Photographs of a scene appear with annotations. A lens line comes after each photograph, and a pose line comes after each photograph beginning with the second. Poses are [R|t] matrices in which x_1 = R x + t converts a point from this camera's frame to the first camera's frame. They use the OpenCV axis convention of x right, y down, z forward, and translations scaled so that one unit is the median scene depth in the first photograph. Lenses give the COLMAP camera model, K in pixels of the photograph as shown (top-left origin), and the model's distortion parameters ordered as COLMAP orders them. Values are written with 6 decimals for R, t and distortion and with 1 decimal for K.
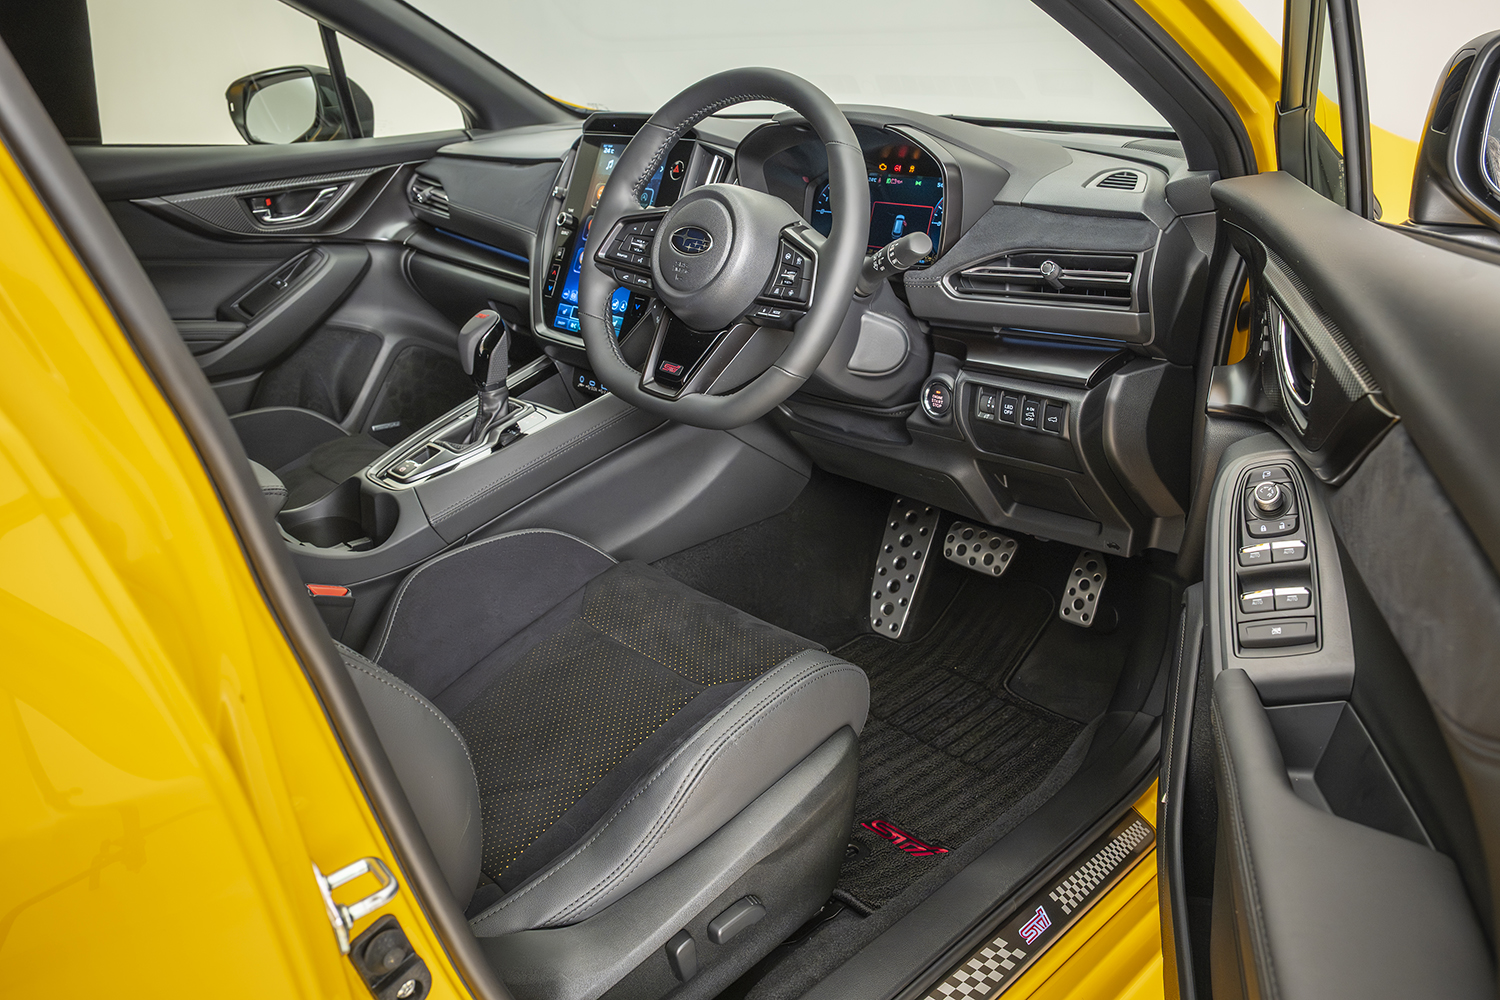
lens RADIAL K [[1009.1, 0, 753.0], [0, 1009.1, 472.6], [0, 0, 1]] dist [0.004562, 0.001983]
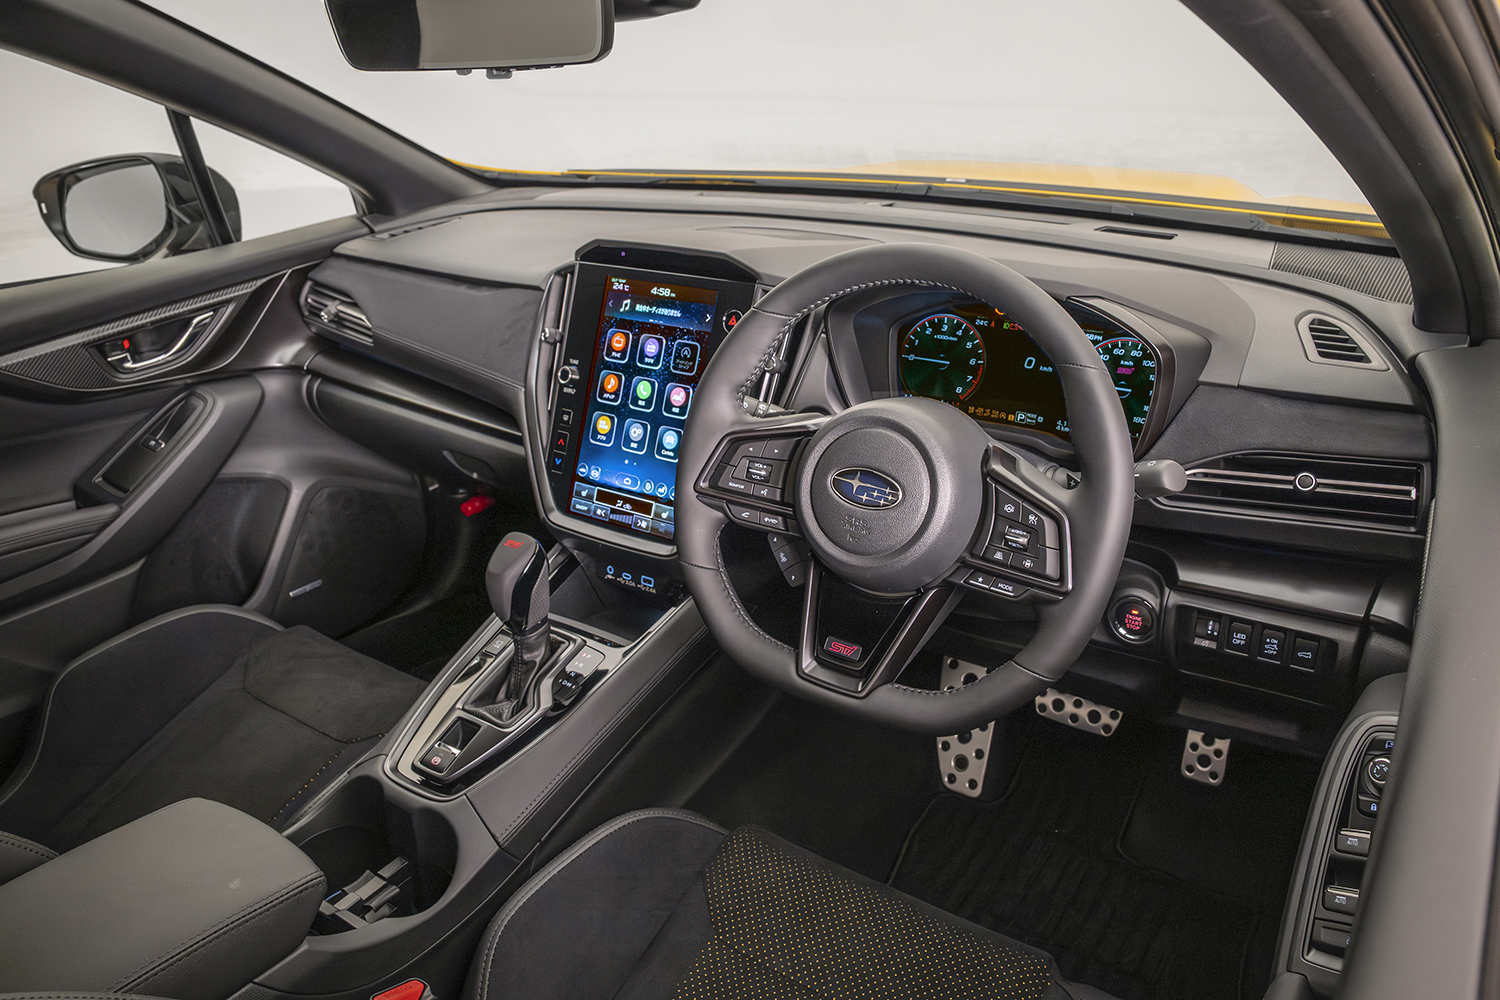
lens RADIAL K [[1038.9, 0, 799.7], [0, 1038.9, 549.7], [0, 0, 1]] dist [-0.005722, 0.003107]
pose [[0.981016, -0.110133, 0.159622, -0.117297], [0.098085, 0.991834, 0.081509, -0.124750], [-0.167295, -0.064305, 0.983807, 0.122648]]
